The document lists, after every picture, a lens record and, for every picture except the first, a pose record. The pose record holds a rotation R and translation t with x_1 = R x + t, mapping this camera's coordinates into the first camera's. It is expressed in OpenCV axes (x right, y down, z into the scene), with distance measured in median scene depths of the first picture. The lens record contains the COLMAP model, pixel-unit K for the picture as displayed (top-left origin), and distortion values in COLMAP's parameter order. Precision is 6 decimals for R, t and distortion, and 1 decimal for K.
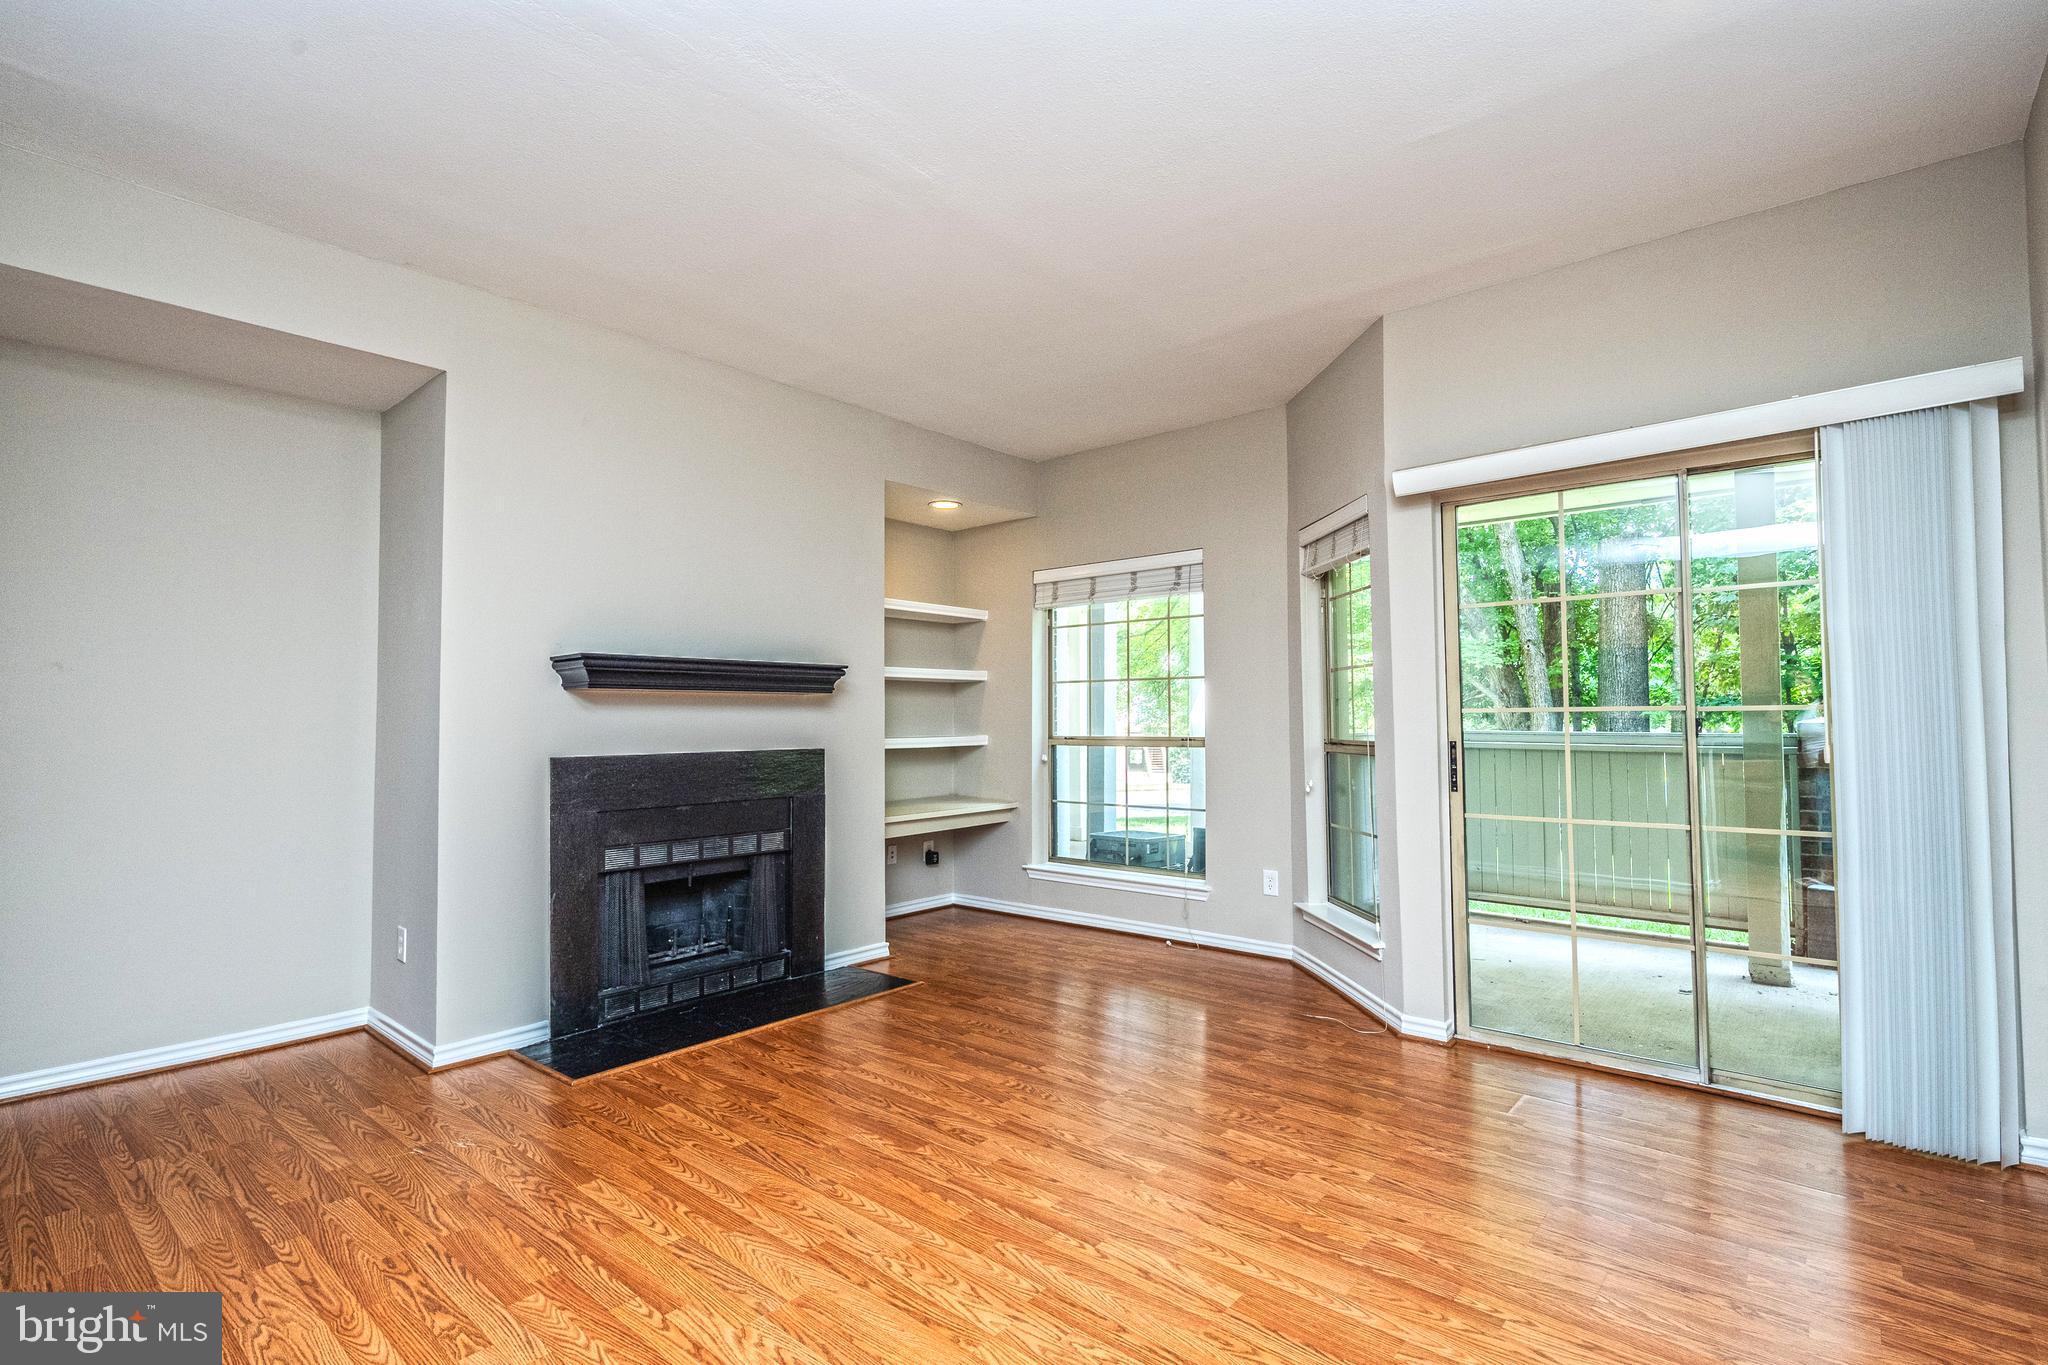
lens RADIAL K [[968.9, 0, 1024.0], [0, 968.9, 682.5], [0, 0, 1]] dist [-0.000937, -0.000383]
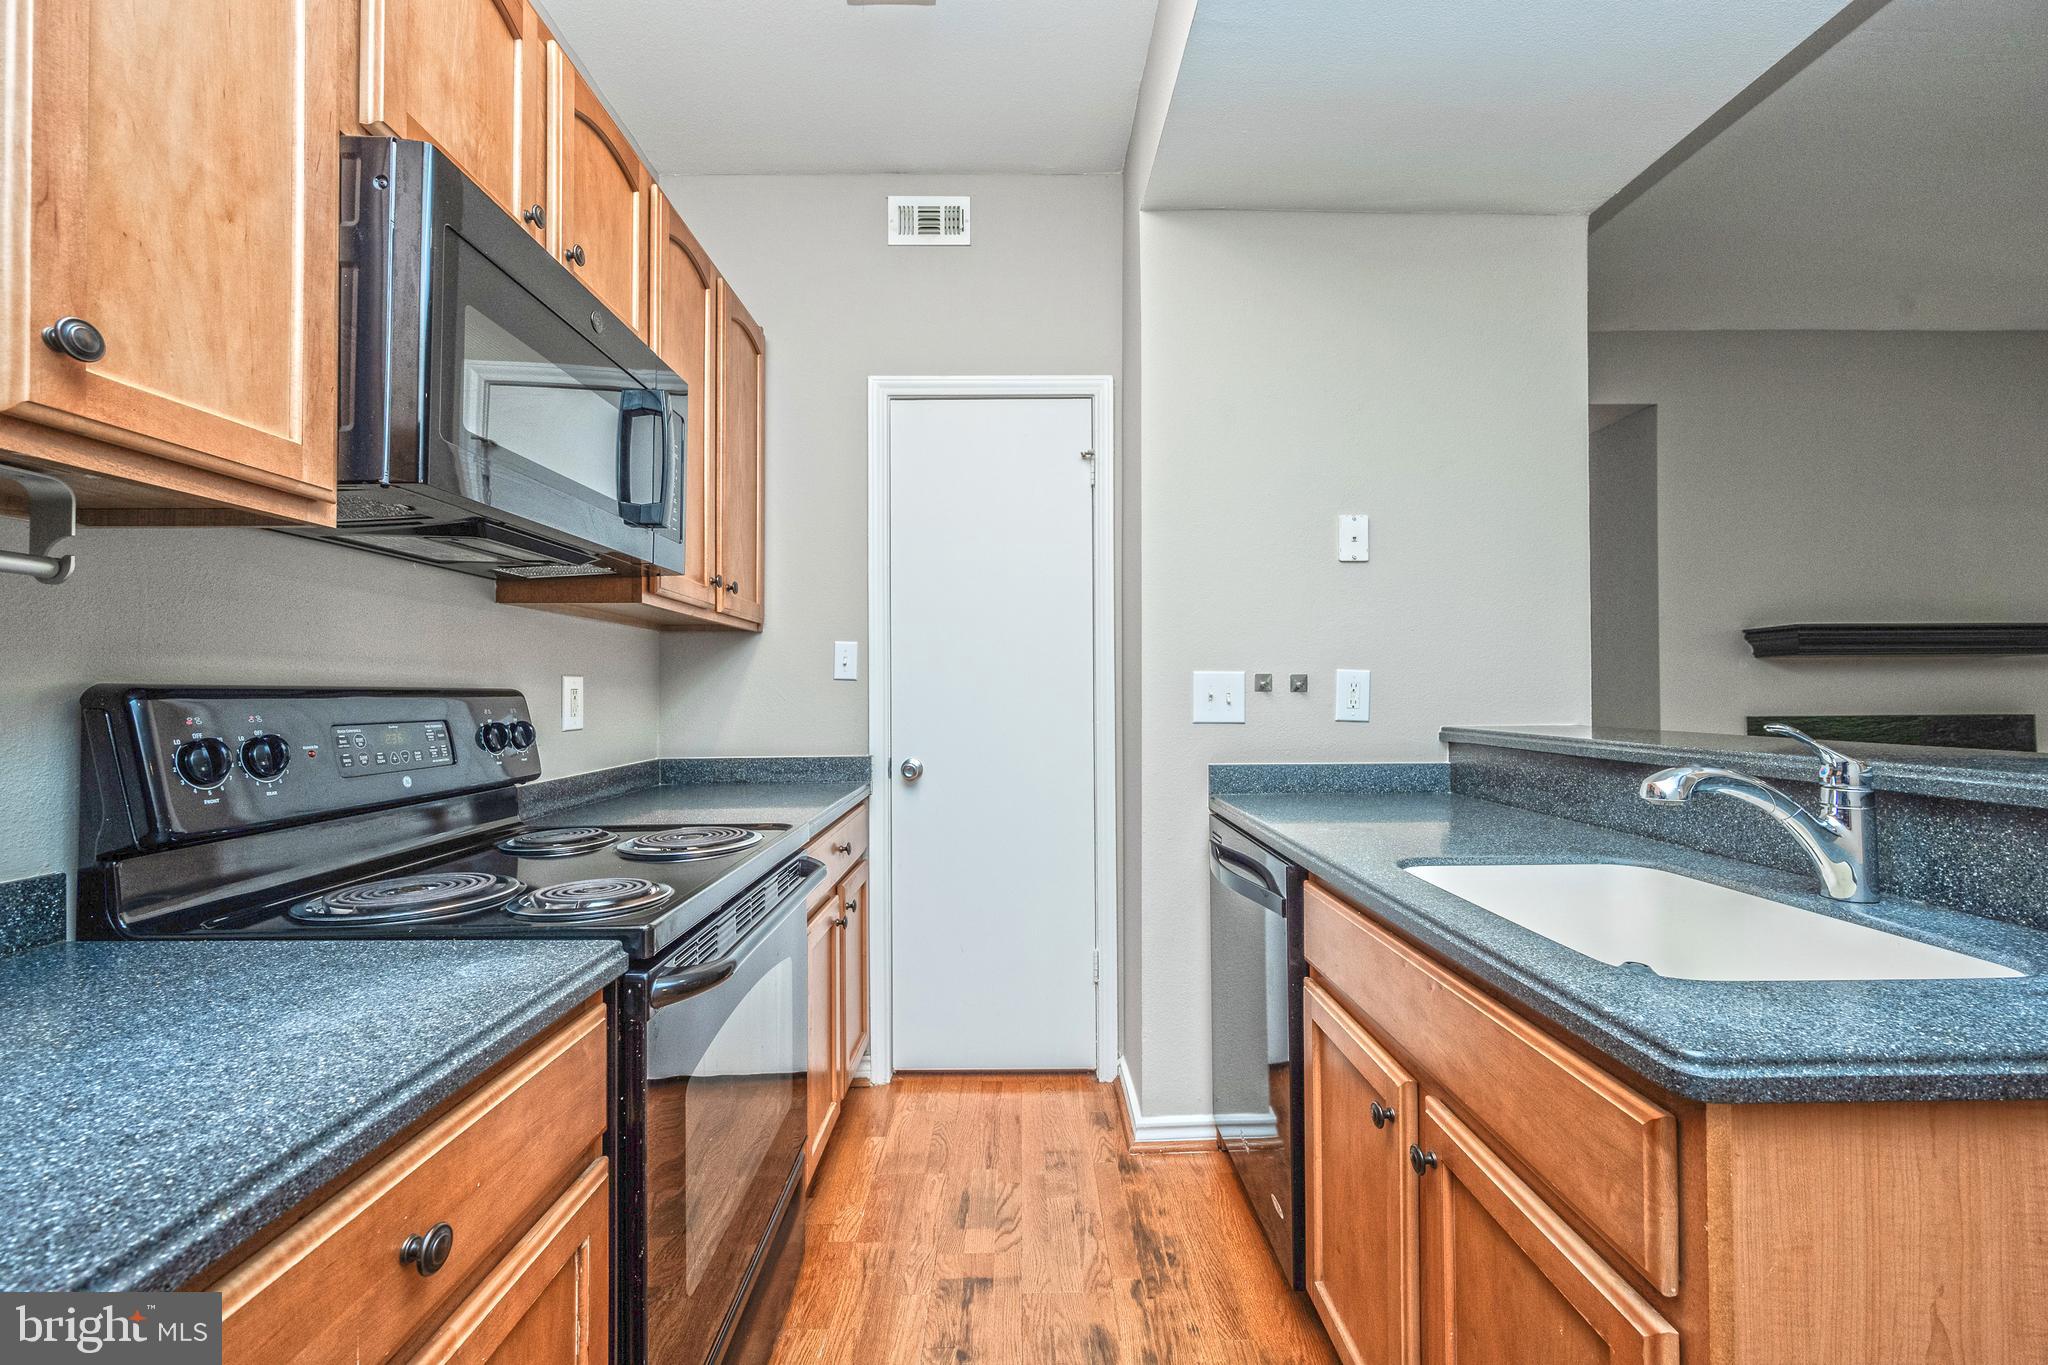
lens RADIAL K [[794.9, 0, 1024.0], [0, 794.9, 682.5], [0, 0, 1]] dist [0.000638, 0.000086]
pose [[0.654803, -0.001936, -0.755797, -0.408708], [0.027348, 0.999403, 0.021133, -0.007918], [0.755305, -0.034508, 0.654465, -0.343642]]
